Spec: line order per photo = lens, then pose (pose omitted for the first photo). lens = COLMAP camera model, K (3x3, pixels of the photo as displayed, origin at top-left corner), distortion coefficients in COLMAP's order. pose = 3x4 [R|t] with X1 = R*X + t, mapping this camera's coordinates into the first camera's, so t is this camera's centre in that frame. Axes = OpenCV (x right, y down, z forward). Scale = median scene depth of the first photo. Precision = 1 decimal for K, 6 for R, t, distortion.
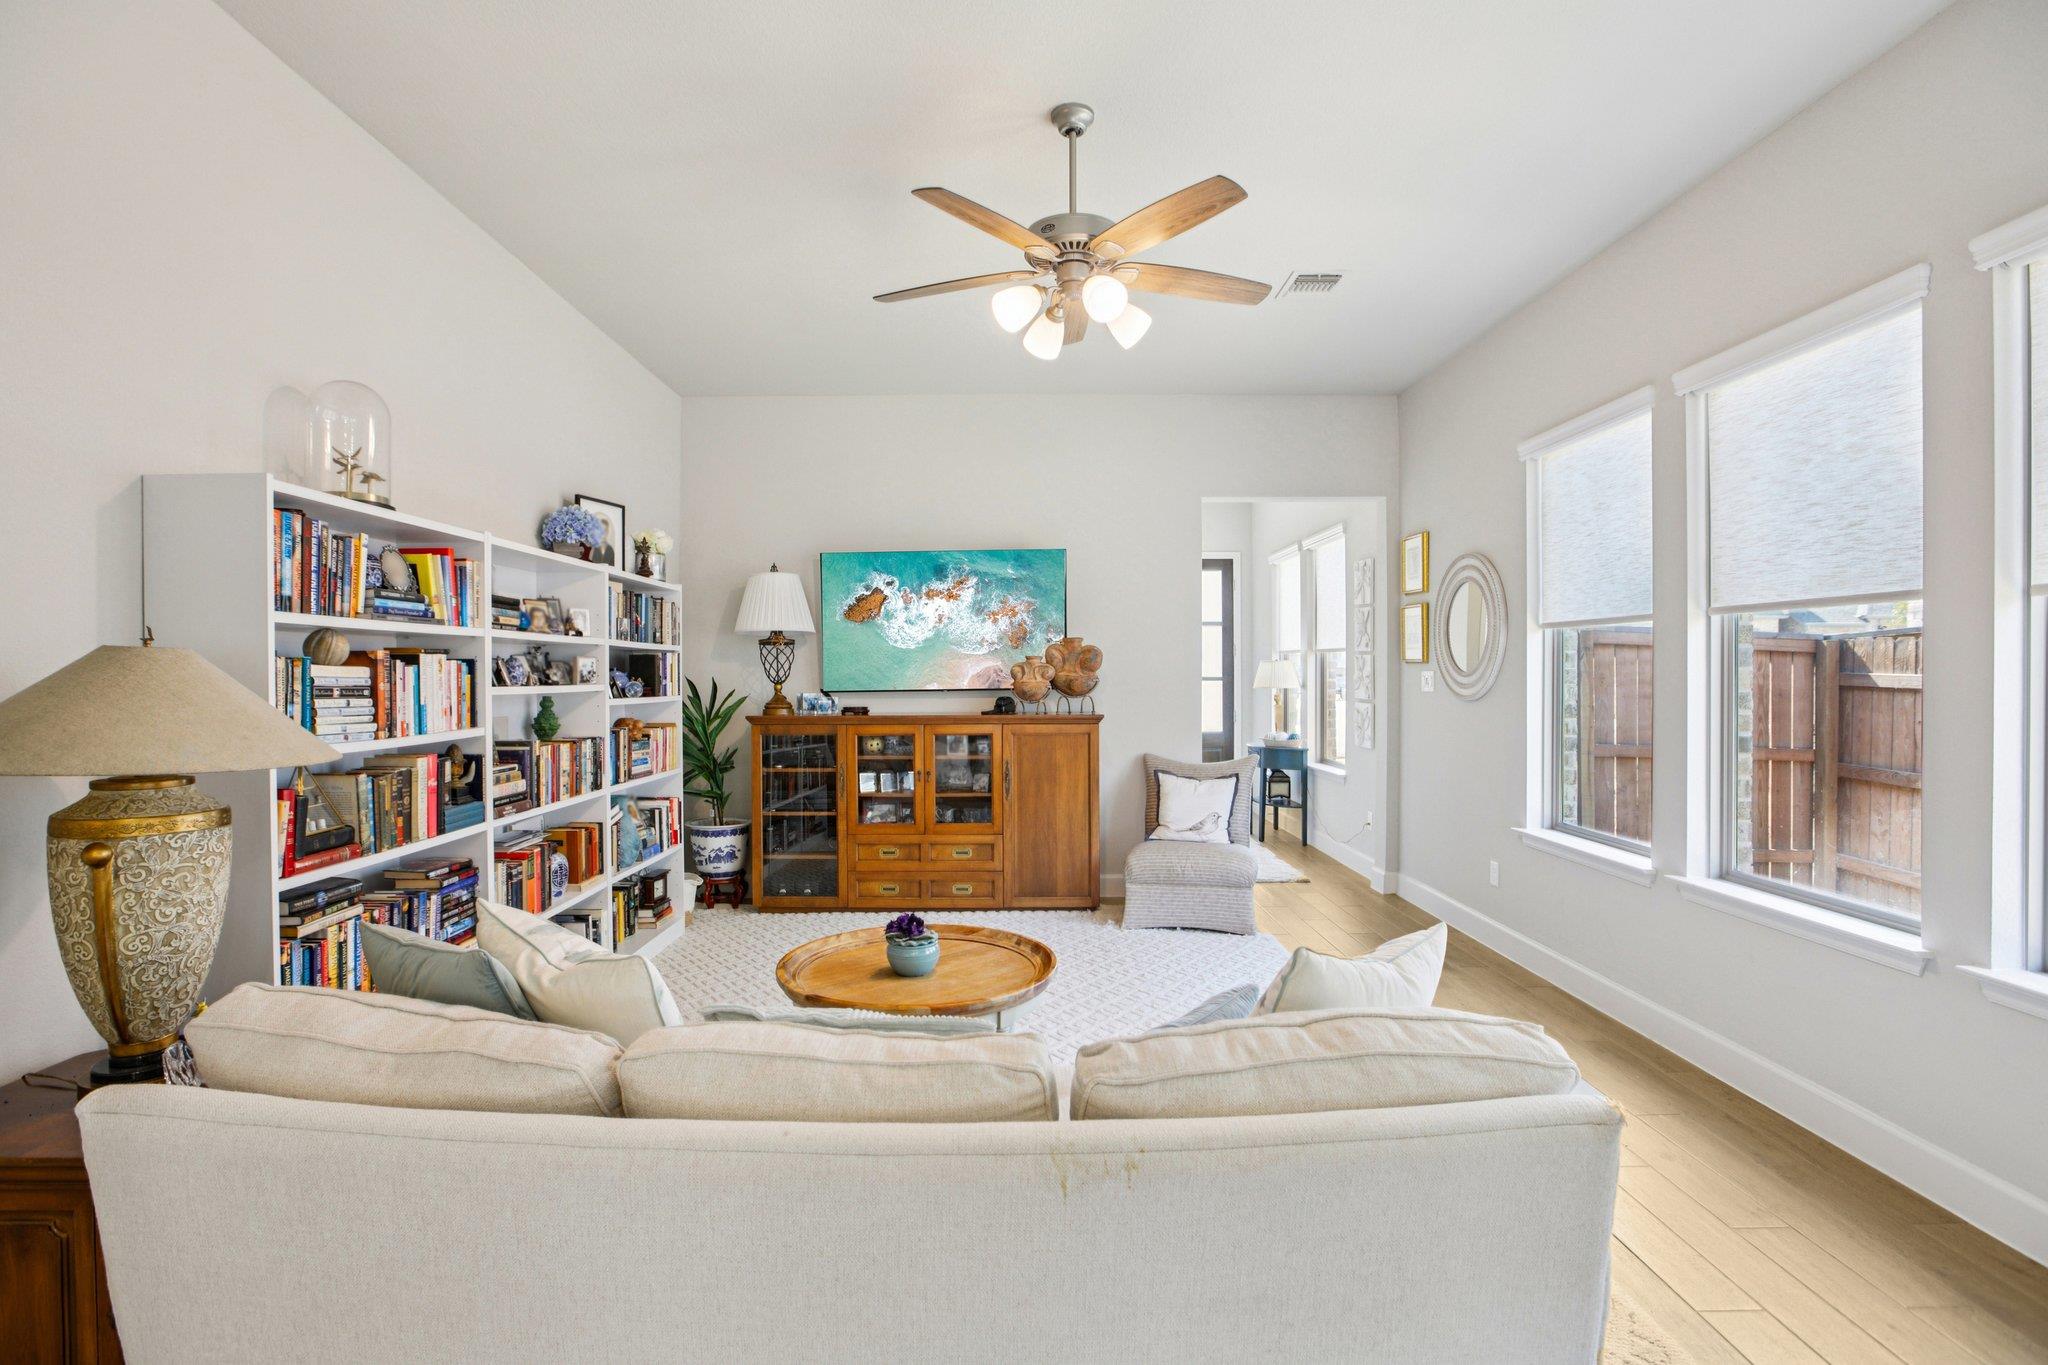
lens RADIAL K [[981.4, 0, 1016.7], [0, 981.4, 671.6], [0, 0, 1]] dist [-0.056447, 0.026980]
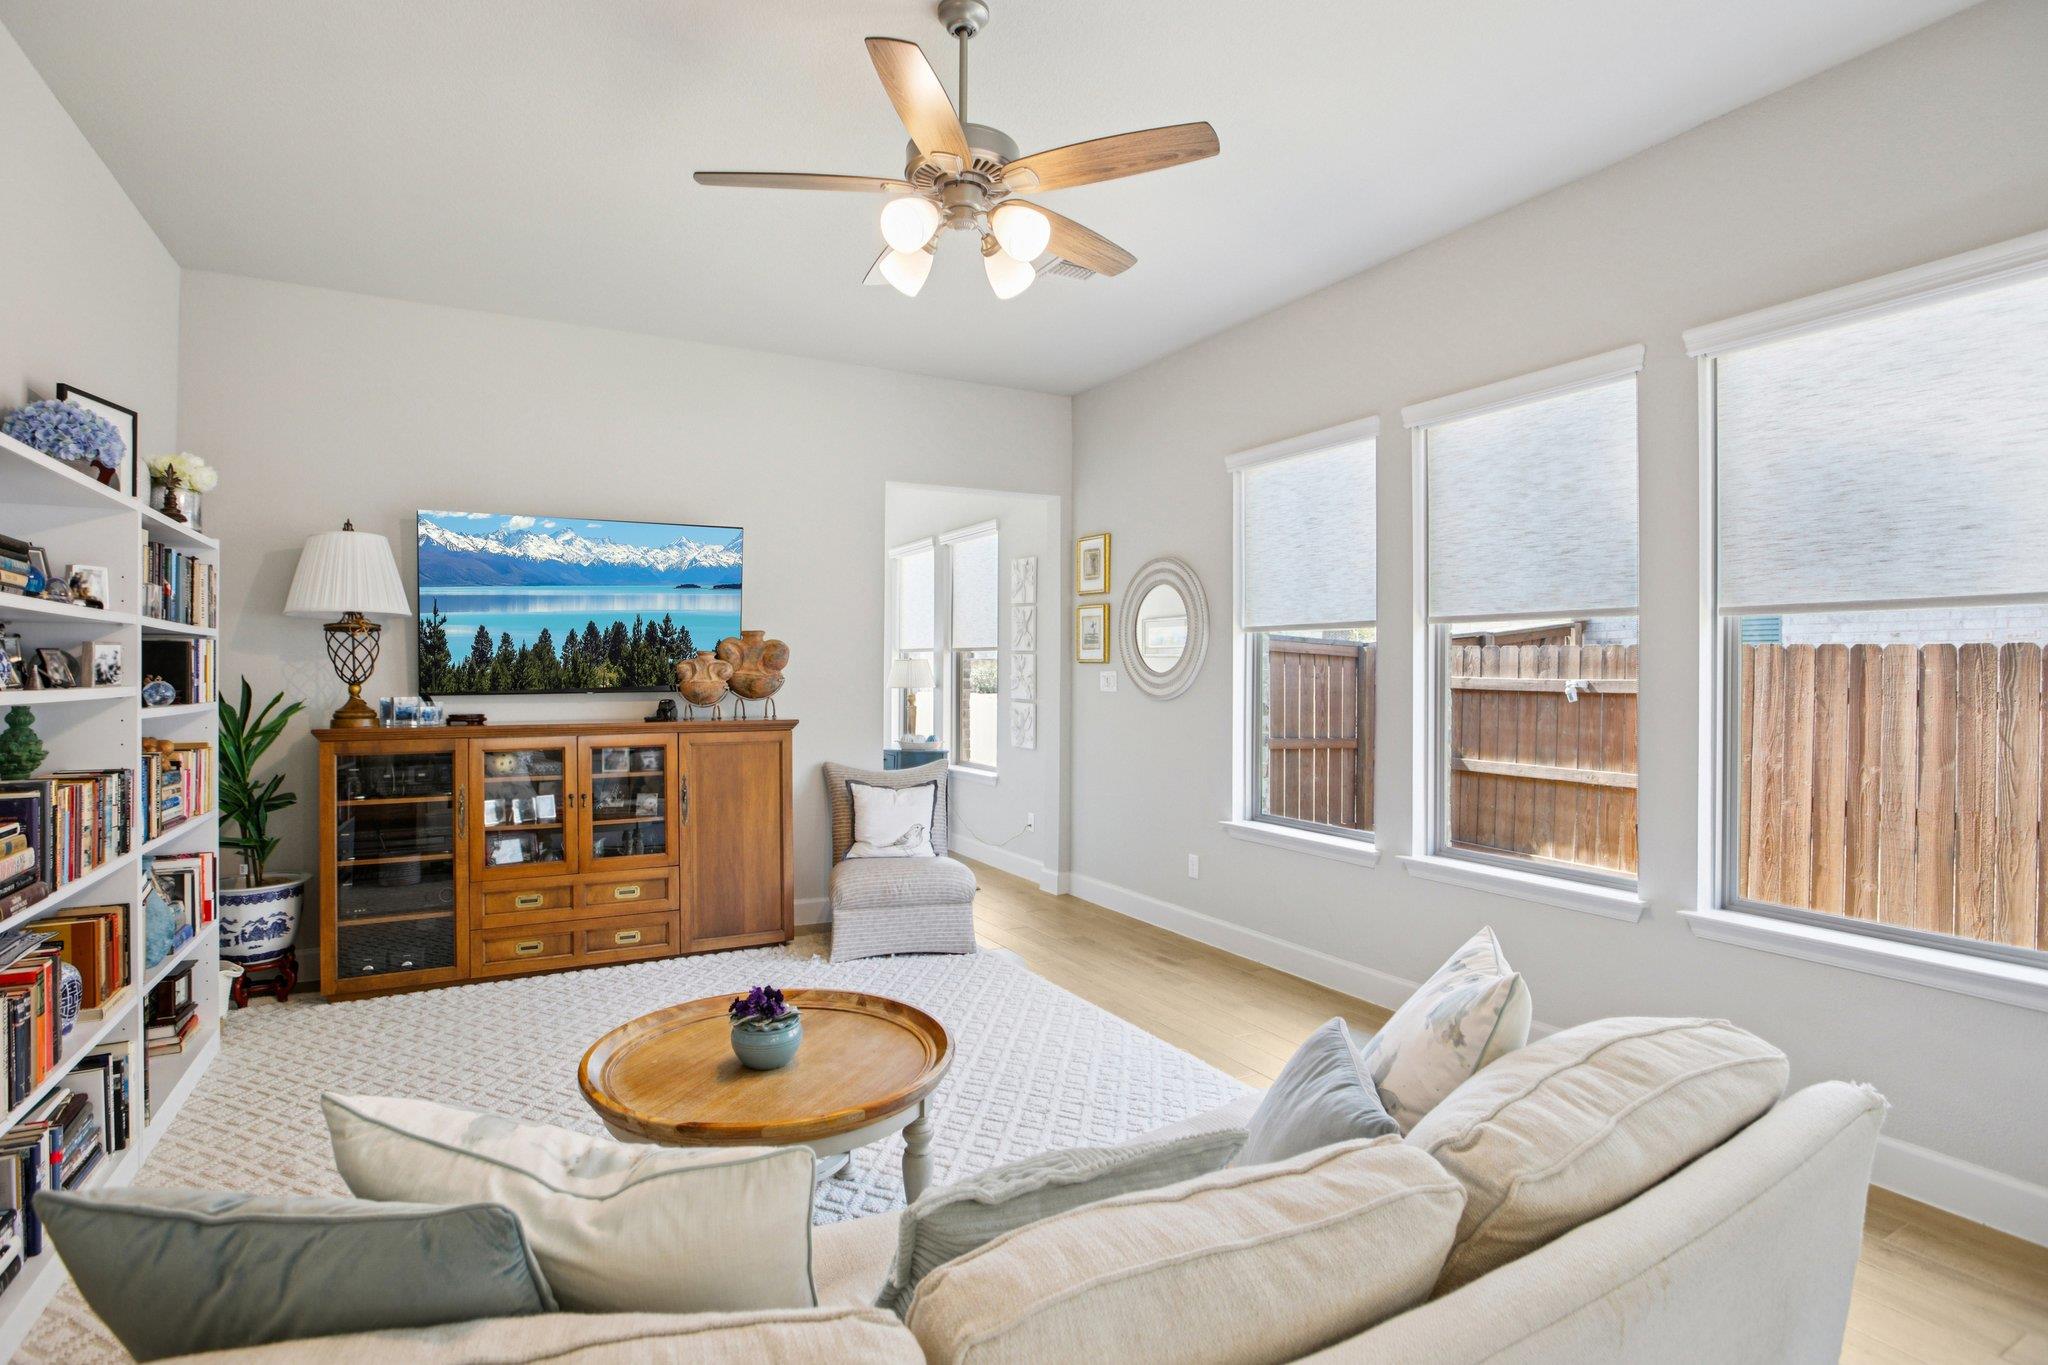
lens RADIAL K [[1010.9, 0, 1018.9], [0, 1010.9, 668.3], [0, 0, 1]] dist [-0.051476, 0.022254]
pose [[0.879641, 0.006130, 0.475598, -0.170900], [-0.005491, 0.999981, -0.002733, -0.000283], [-0.475606, -0.000208, 0.879658, 0.119902]]
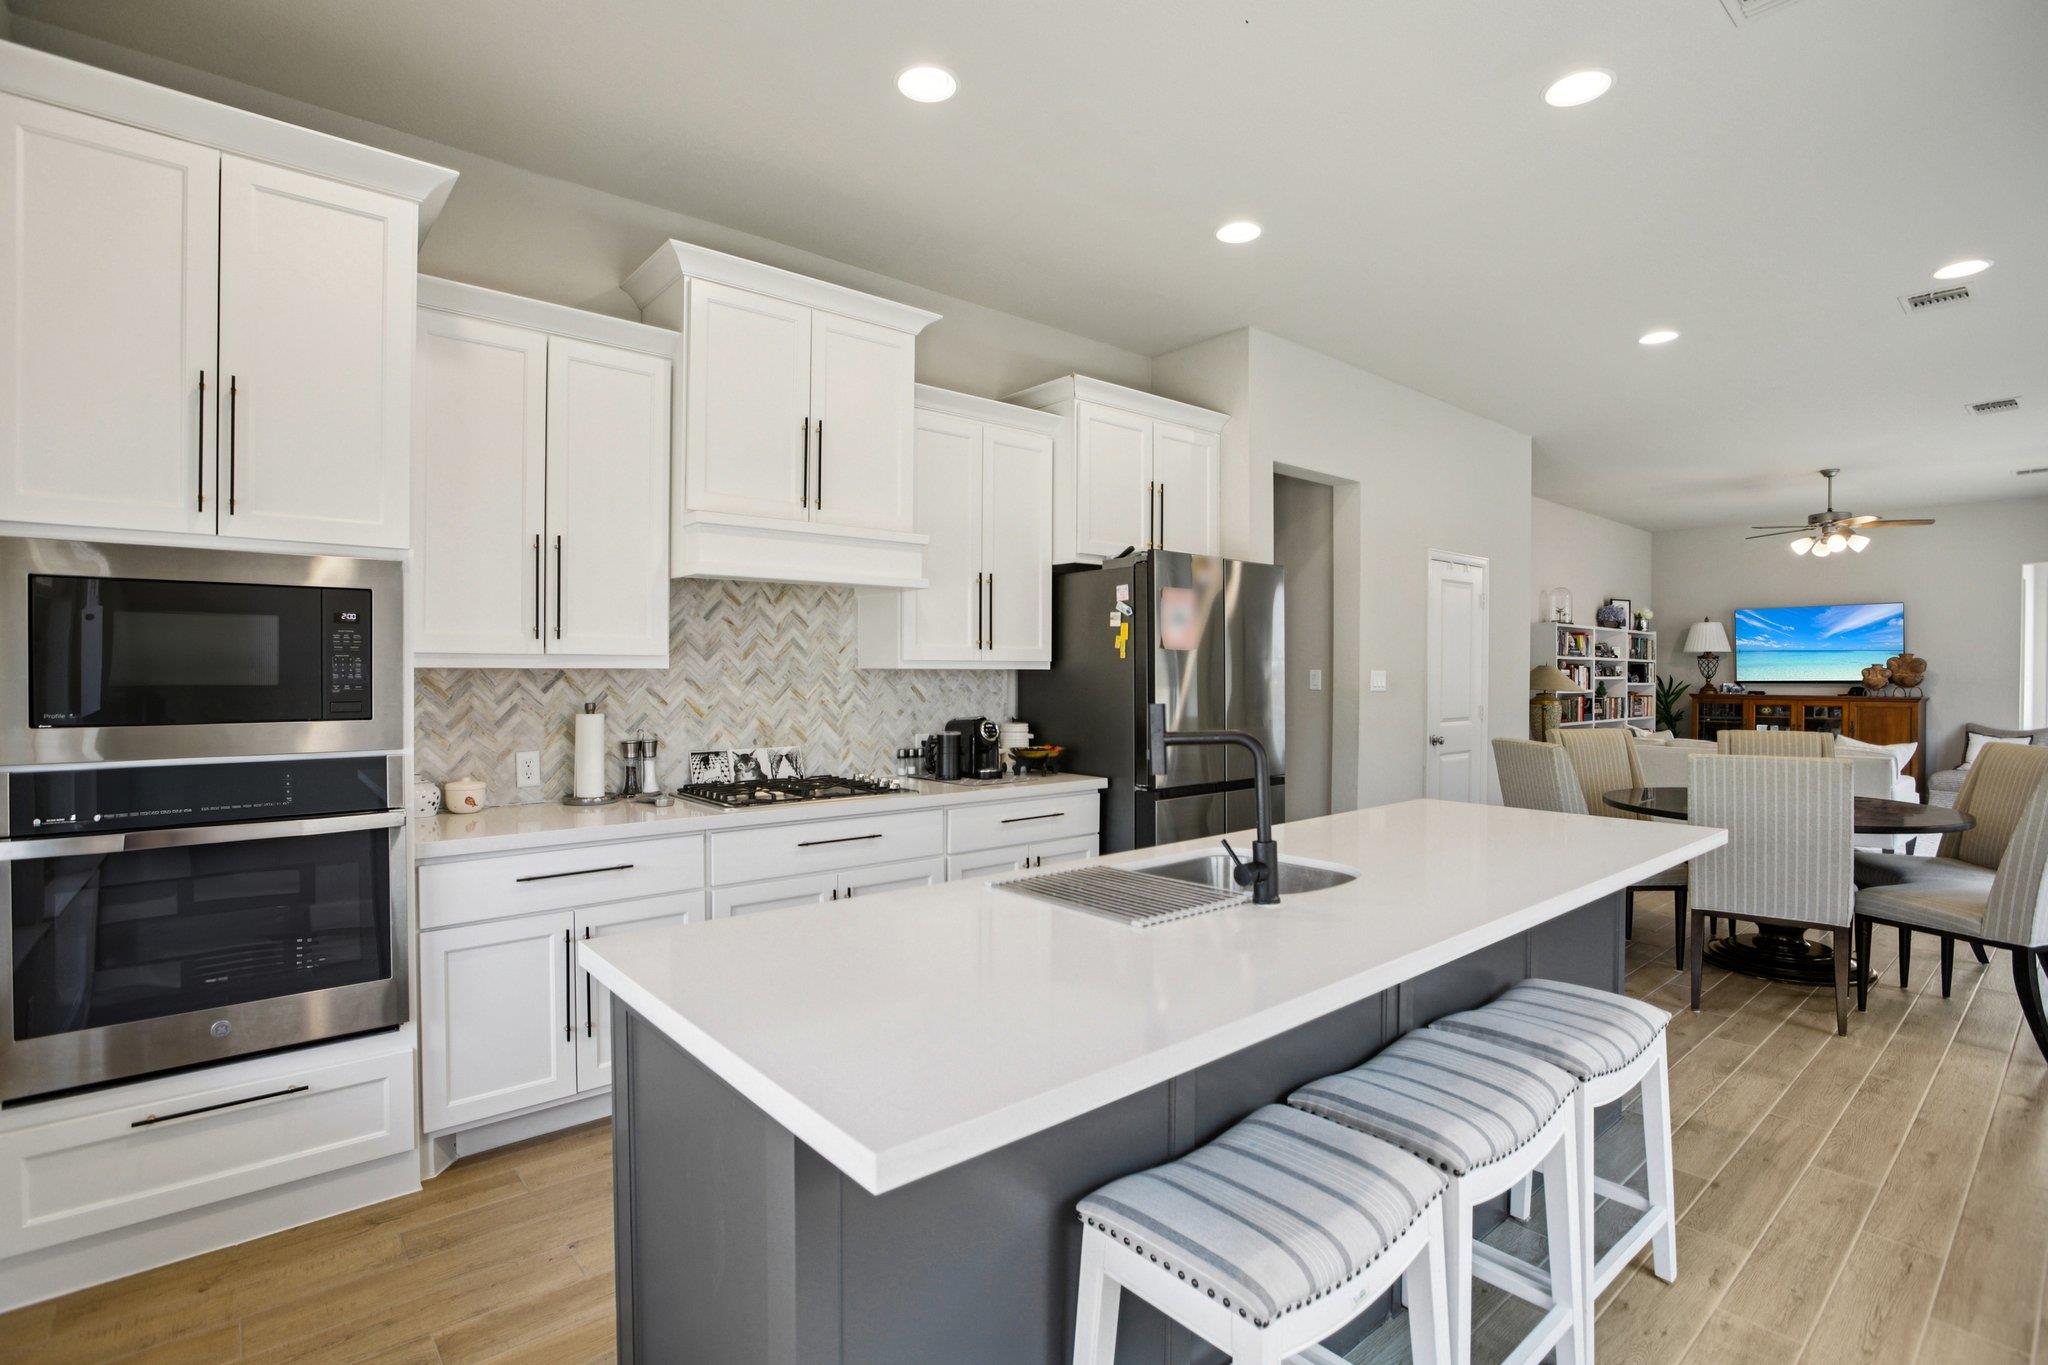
lens RADIAL K [[981.4, 0, 1016.7], [0, 981.4, 671.6], [0, 0, 1]] dist [-0.056447, 0.026980]
pose [[0.640395, 0.005198, -0.768028, 0.374104], [-0.004922, 0.999984, 0.002663, 0.000915], [0.768030, 0.002075, 0.640410, -1.403925]]
